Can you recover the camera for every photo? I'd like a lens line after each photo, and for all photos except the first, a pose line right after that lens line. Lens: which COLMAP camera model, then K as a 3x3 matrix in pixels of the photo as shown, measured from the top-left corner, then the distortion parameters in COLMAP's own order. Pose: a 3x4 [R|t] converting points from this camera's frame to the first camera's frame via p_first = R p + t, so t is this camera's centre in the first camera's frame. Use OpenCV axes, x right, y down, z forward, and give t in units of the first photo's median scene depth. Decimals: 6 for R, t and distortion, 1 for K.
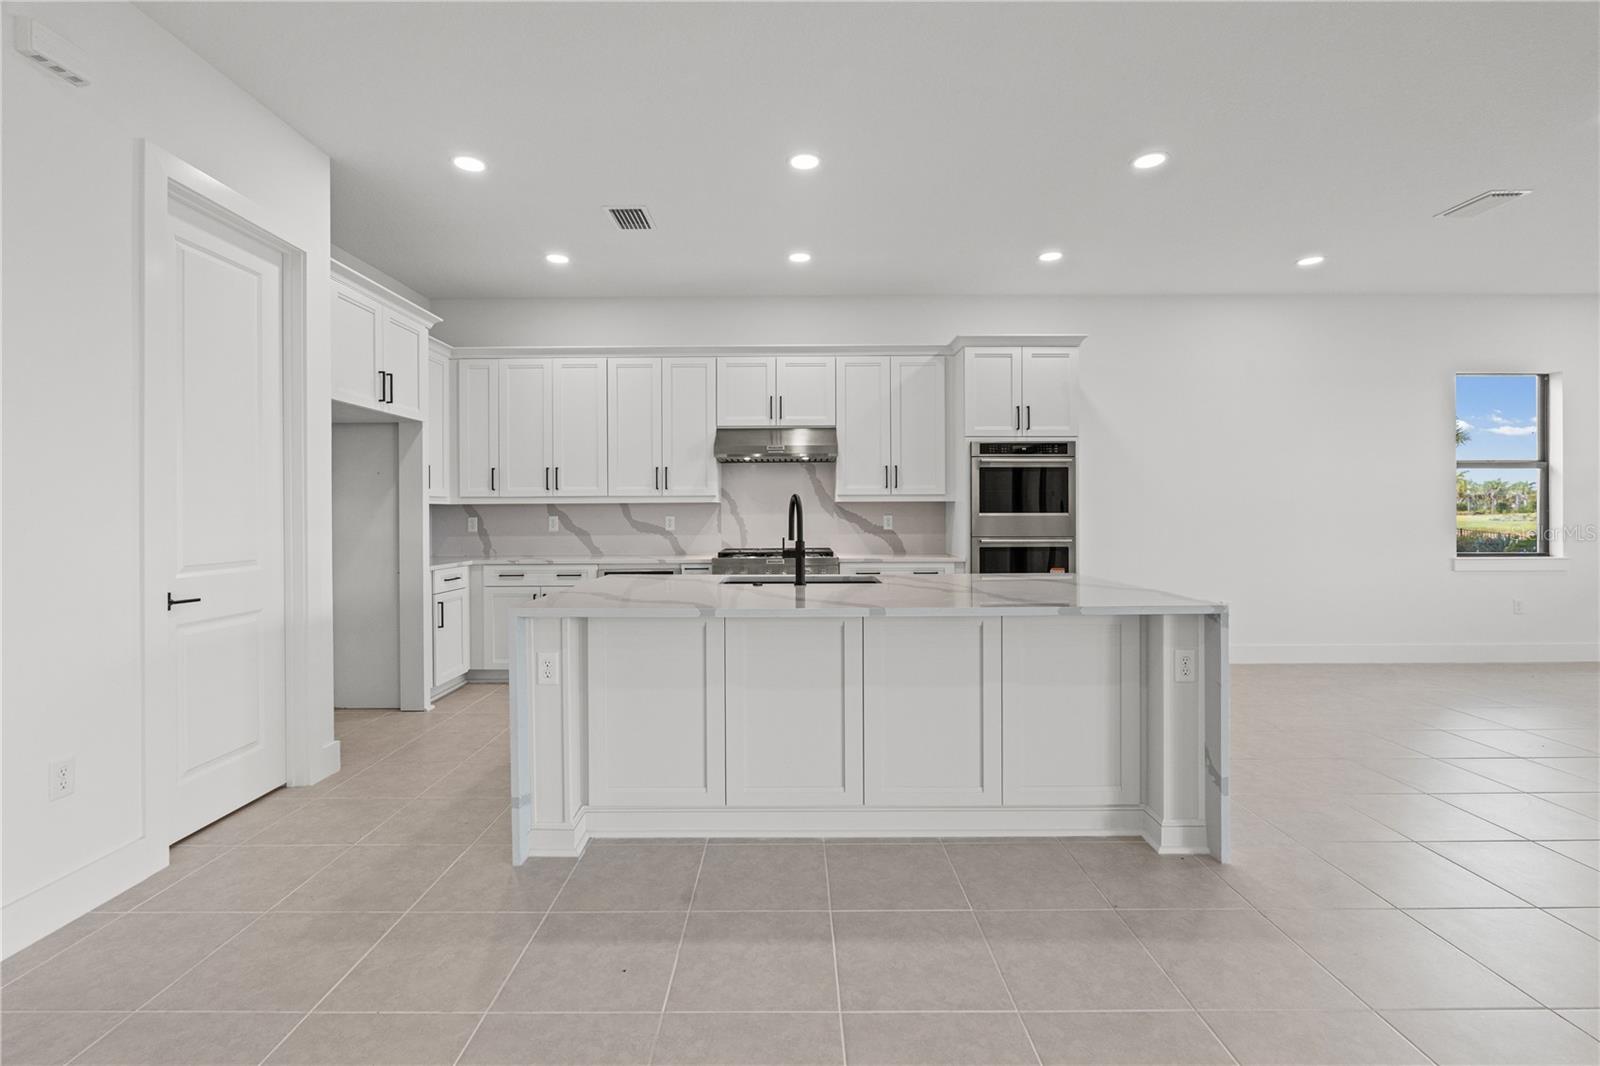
lens RADIAL K [[700.0, 0, 806.8], [0, 700.0, 511.7], [0, 0, 1]] dist [-0.008188, 0.000131]
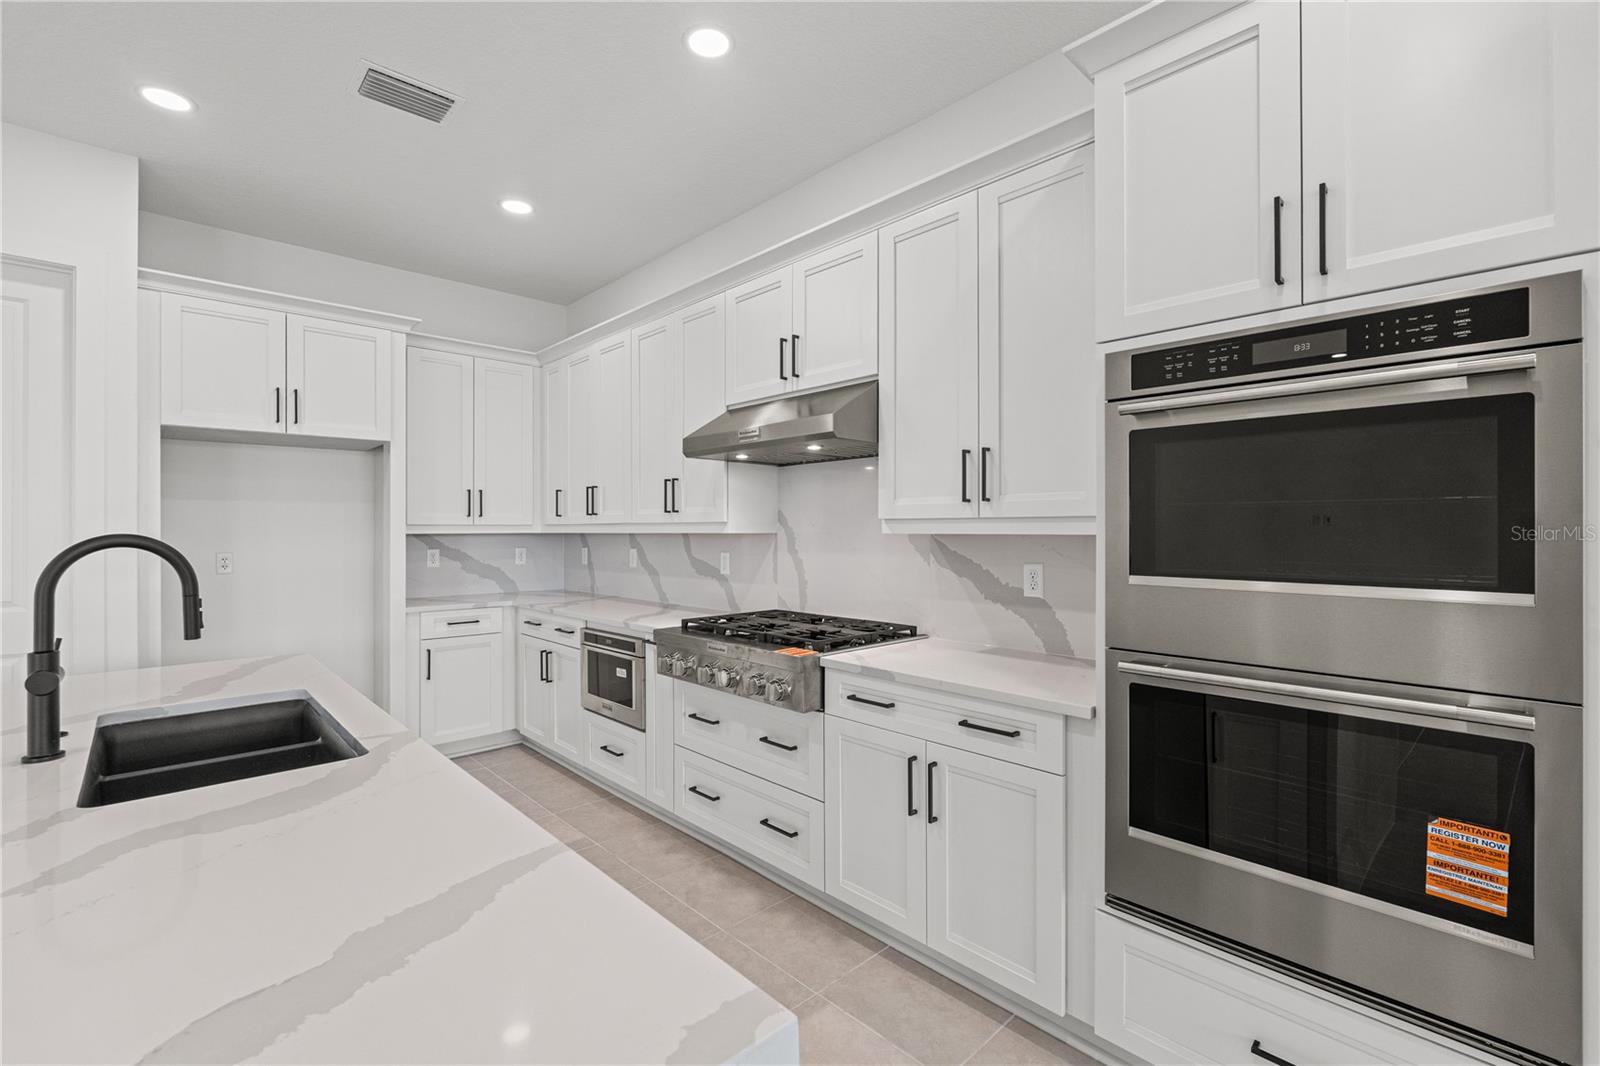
lens RADIAL K [[700.0, 0, 804.1], [0, 700.0, 525.2], [0, 0, 1]] dist [-0.008188, 0.000131]
pose [[0.684318, -0.000831, -0.729183, 0.375565], [-0.002127, 0.999993, -0.003135, -0.019331], [0.729181, 0.003696, 0.684311, 0.672963]]
